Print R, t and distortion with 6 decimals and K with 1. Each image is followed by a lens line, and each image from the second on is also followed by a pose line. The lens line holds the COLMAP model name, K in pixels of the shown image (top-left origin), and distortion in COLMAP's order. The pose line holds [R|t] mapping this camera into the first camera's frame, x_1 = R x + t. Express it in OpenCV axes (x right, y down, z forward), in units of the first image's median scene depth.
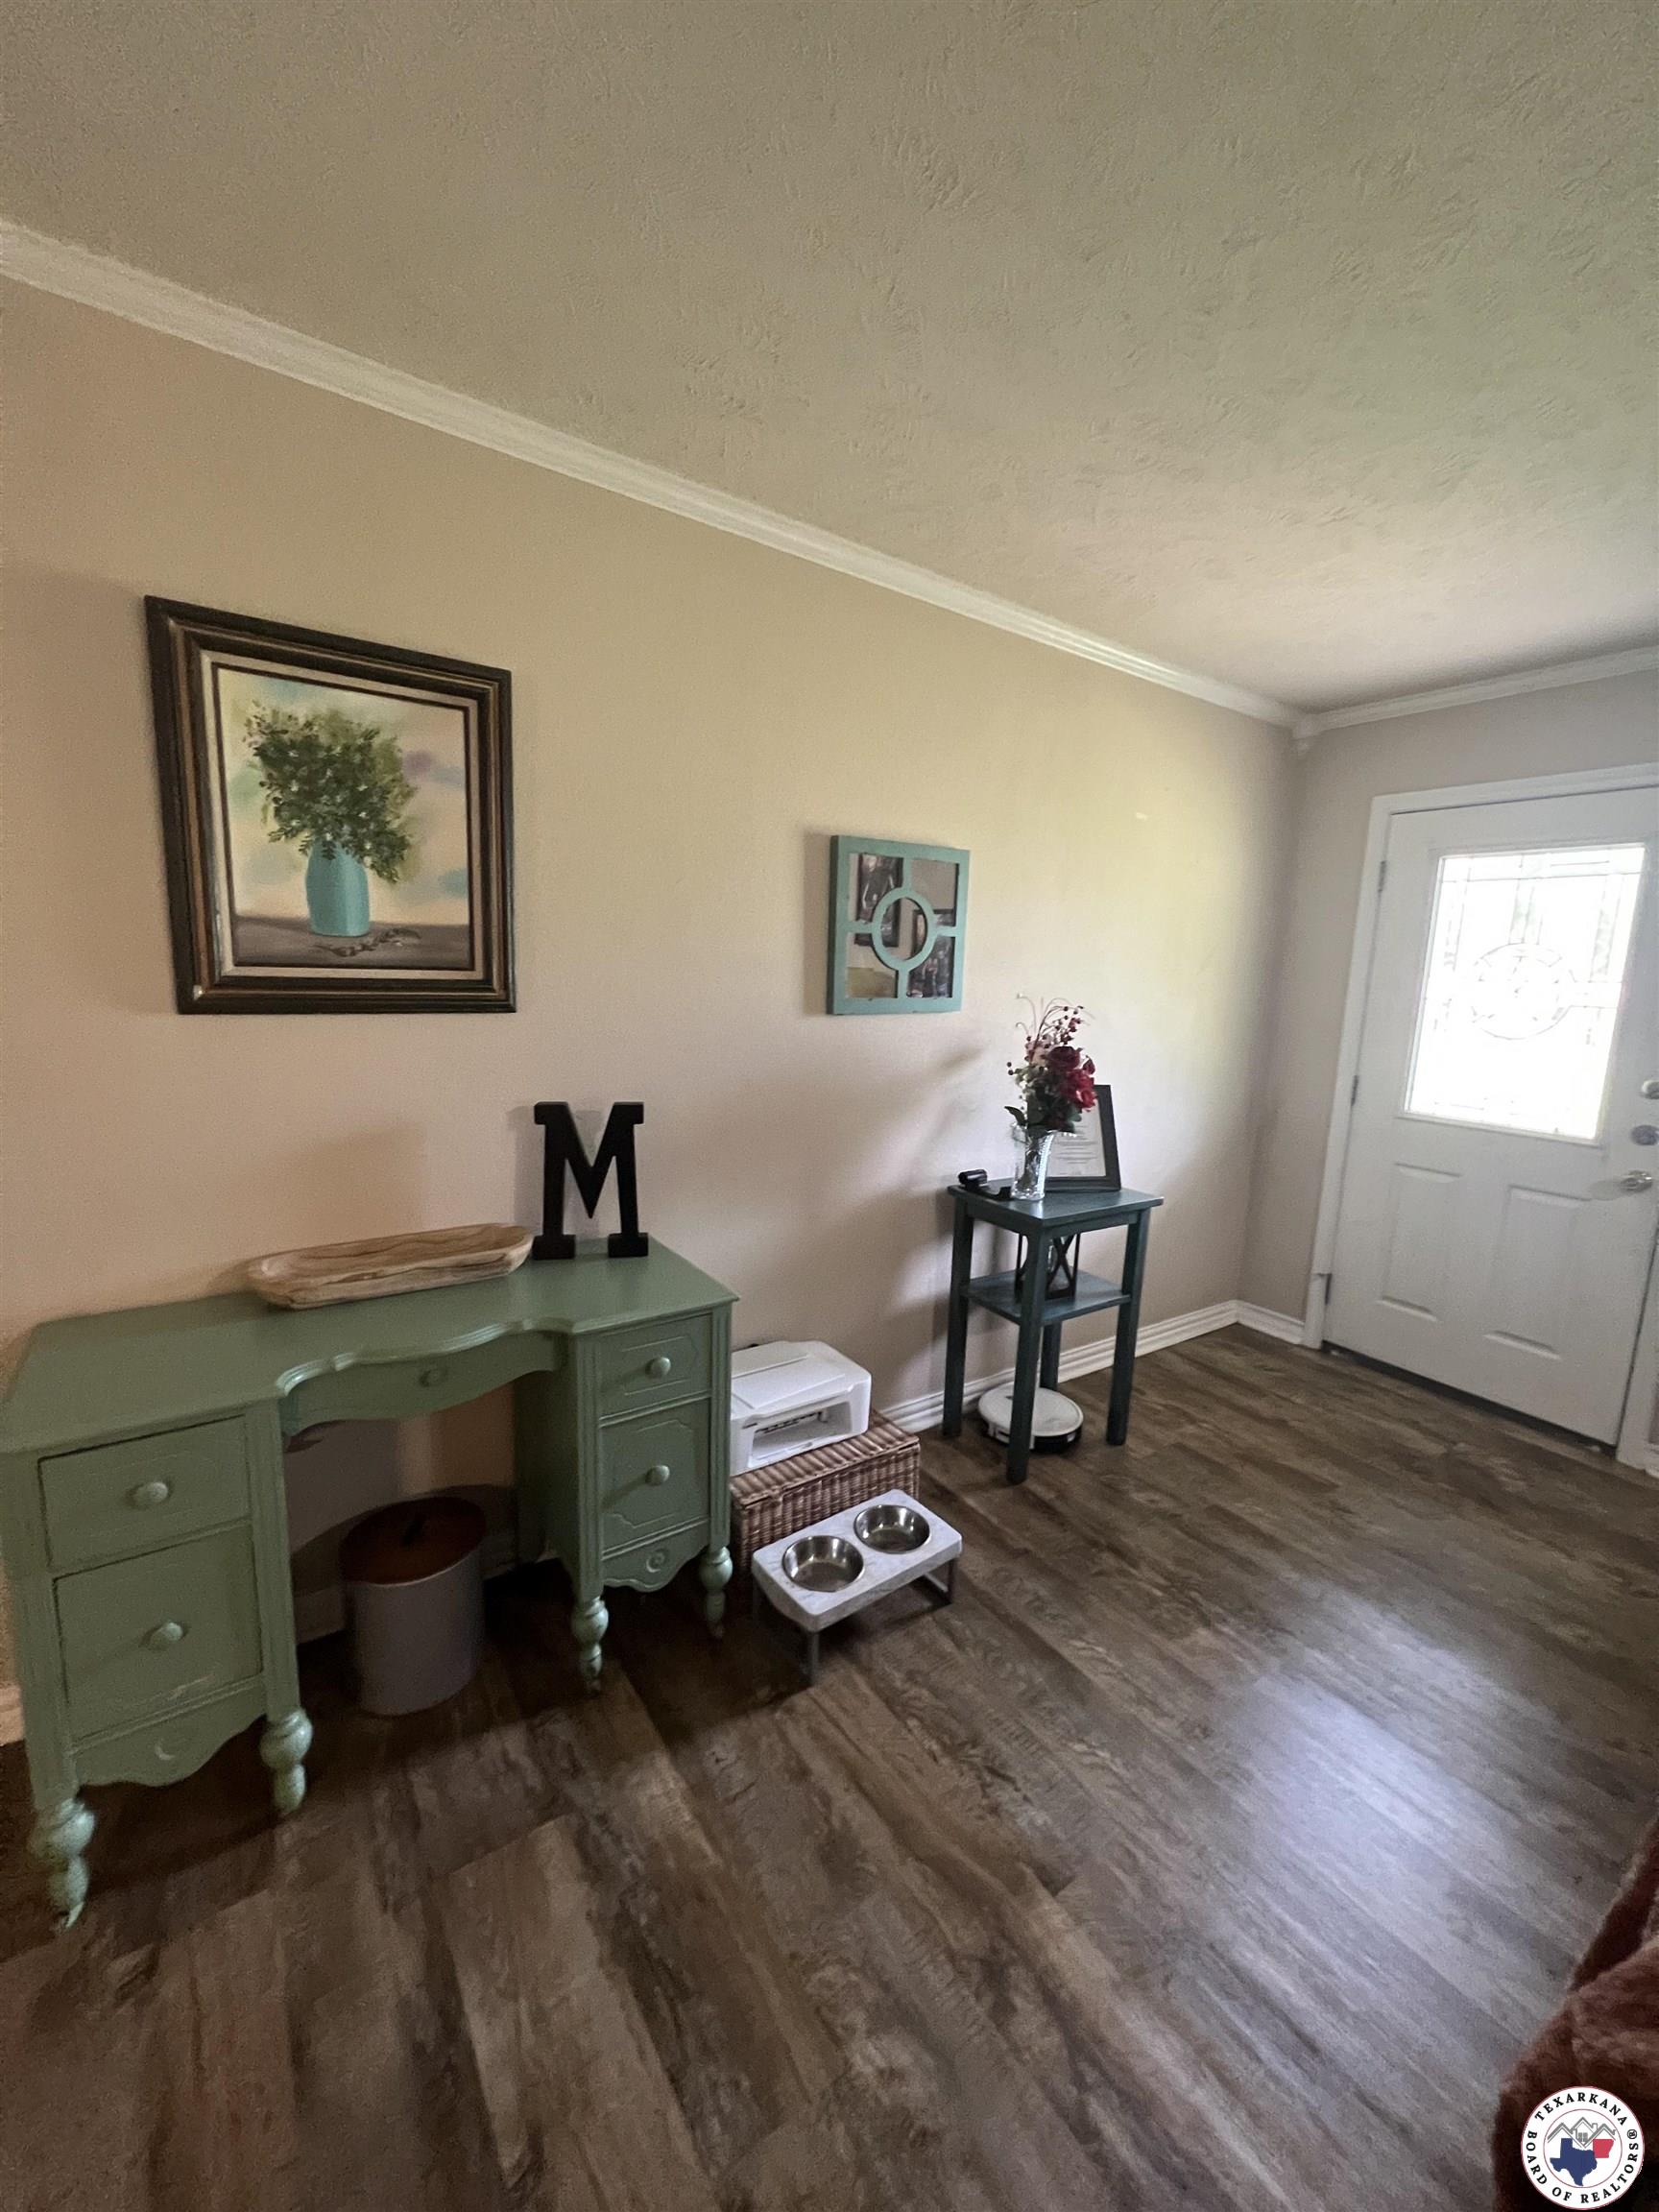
lens RADIAL K [[882.7, 0, 836.1], [0, 882.7, 1098.4], [0, 0, 1]] dist [-0.002795, 0.000121]
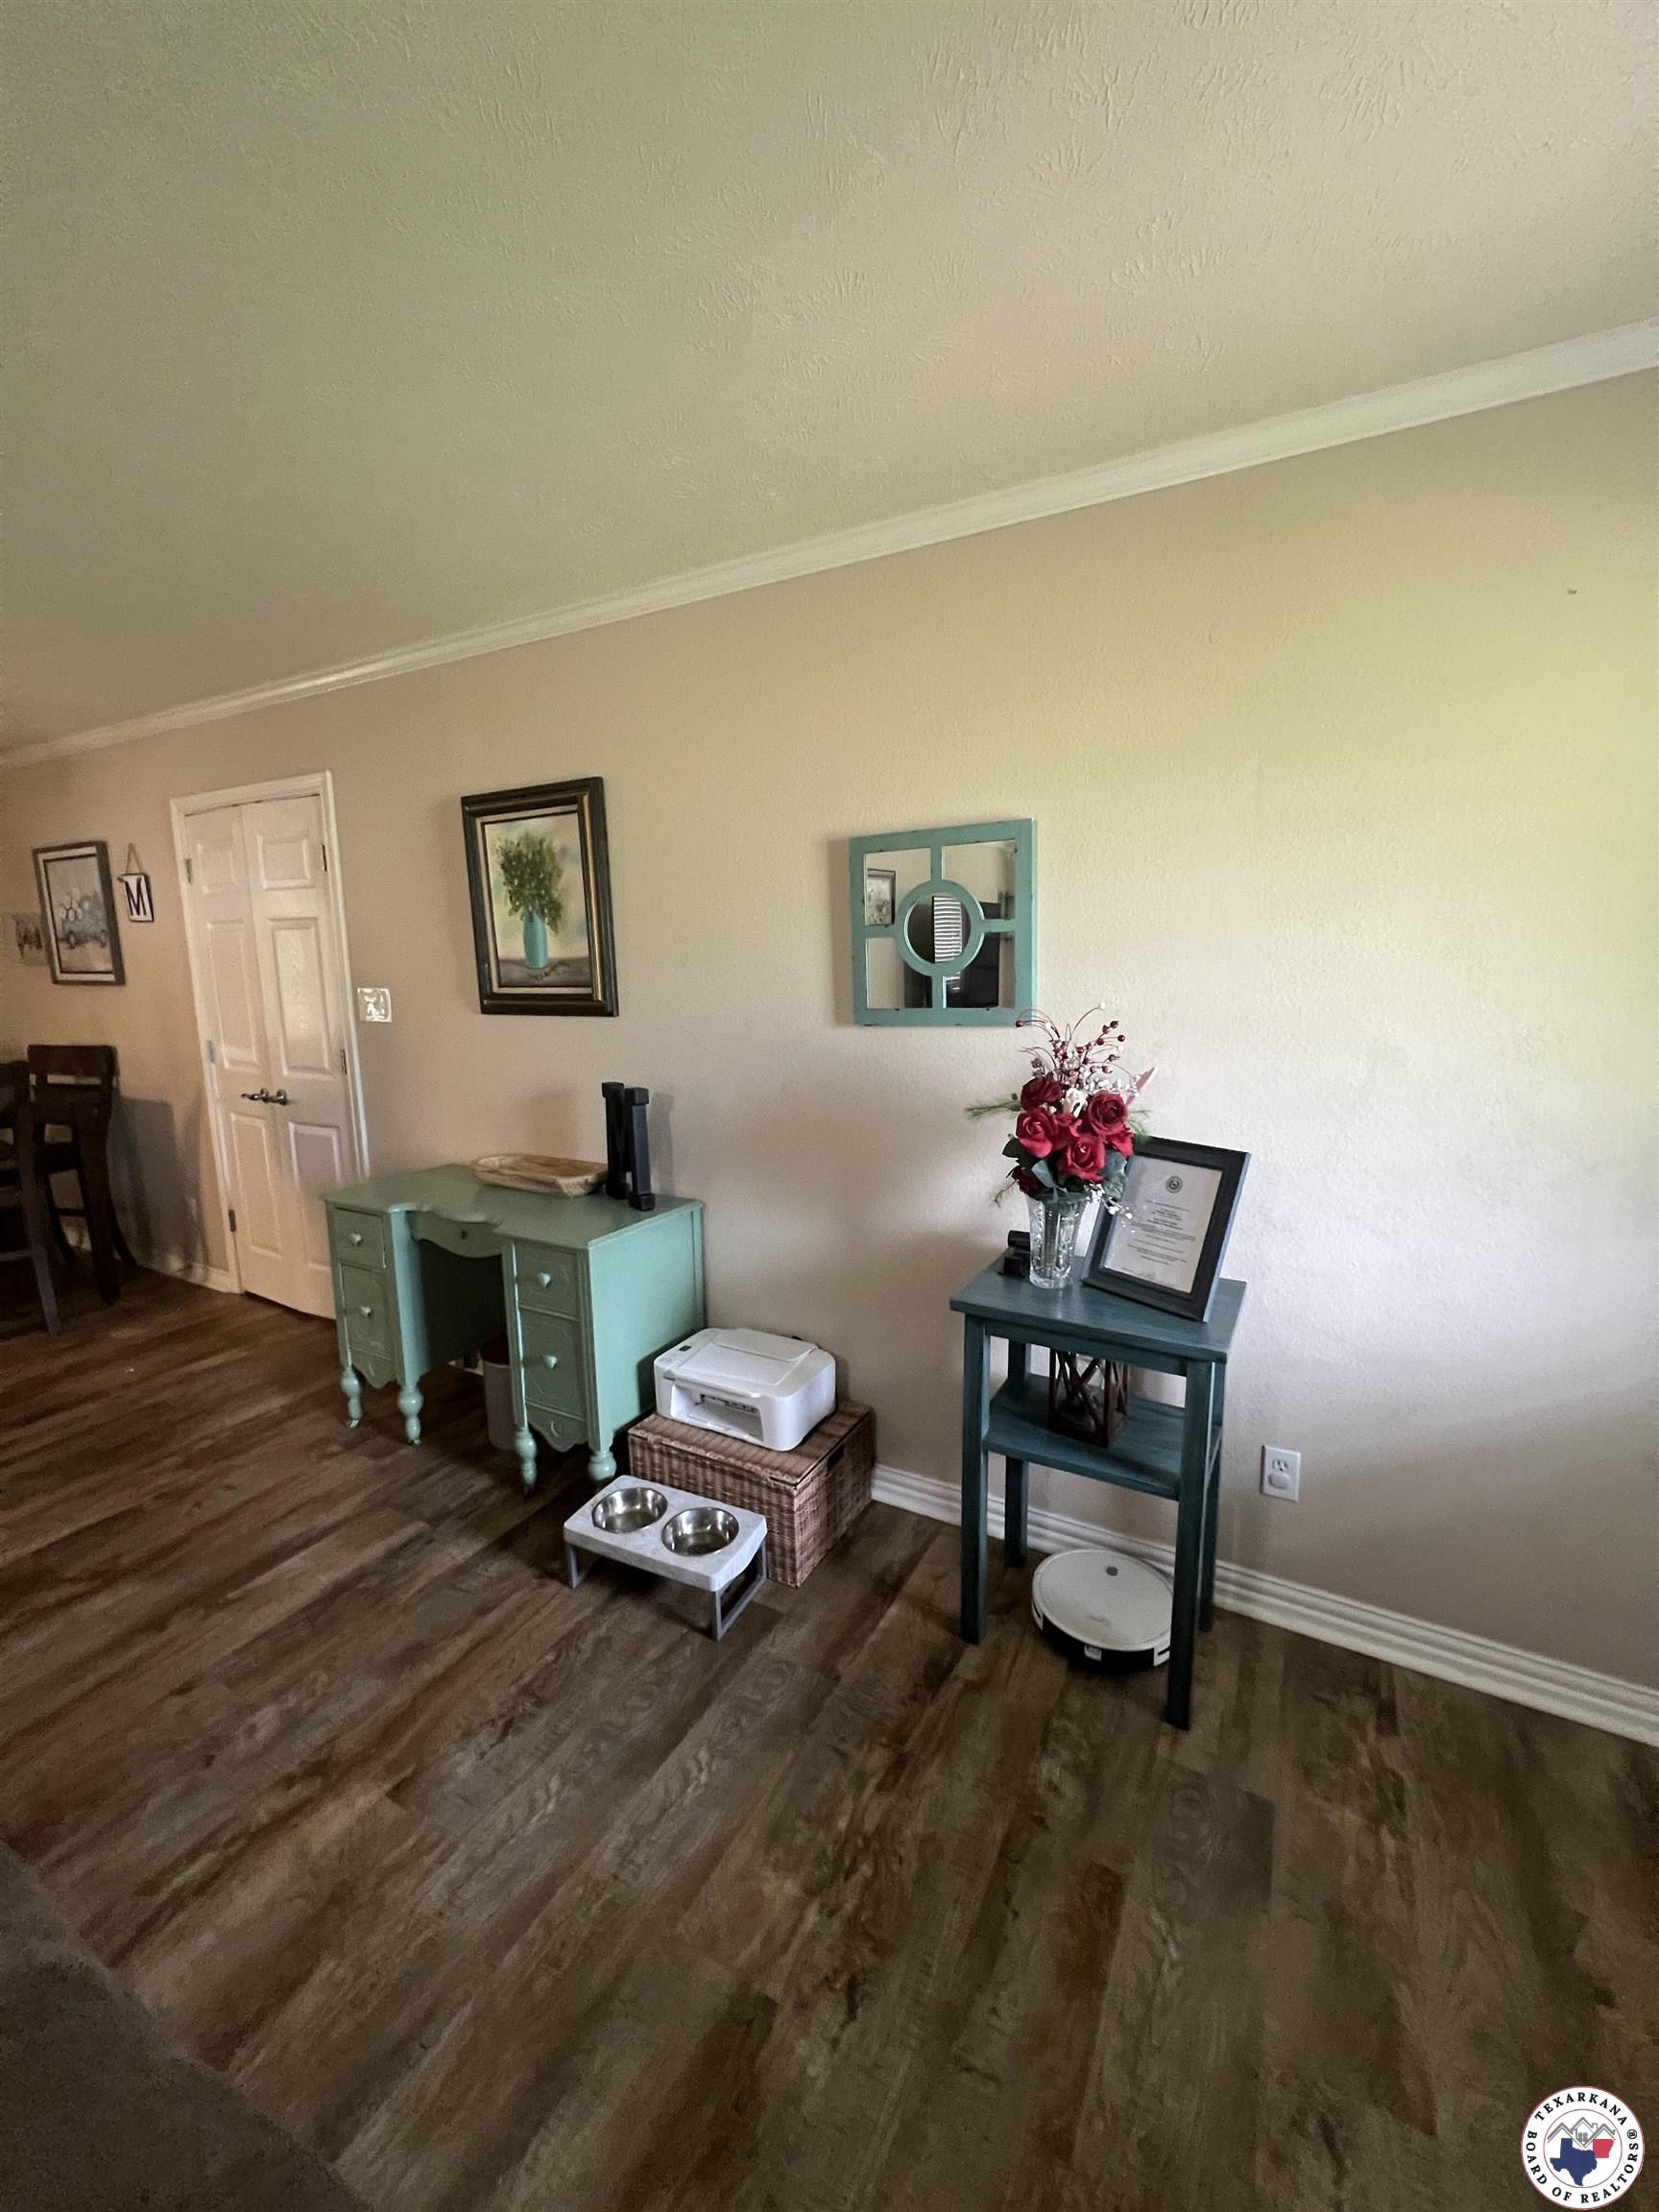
lens RADIAL K [[882.7, 0, 838.2], [0, 882.7, 1099.1], [0, 0, 1]] dist [-0.002795, 0.000121]
pose [[0.449994, 0.098159, -0.887621, 1.153303], [-0.105512, 0.992823, 0.056302, -0.092114], [0.886777, 0.068319, 0.457121, 0.753344]]
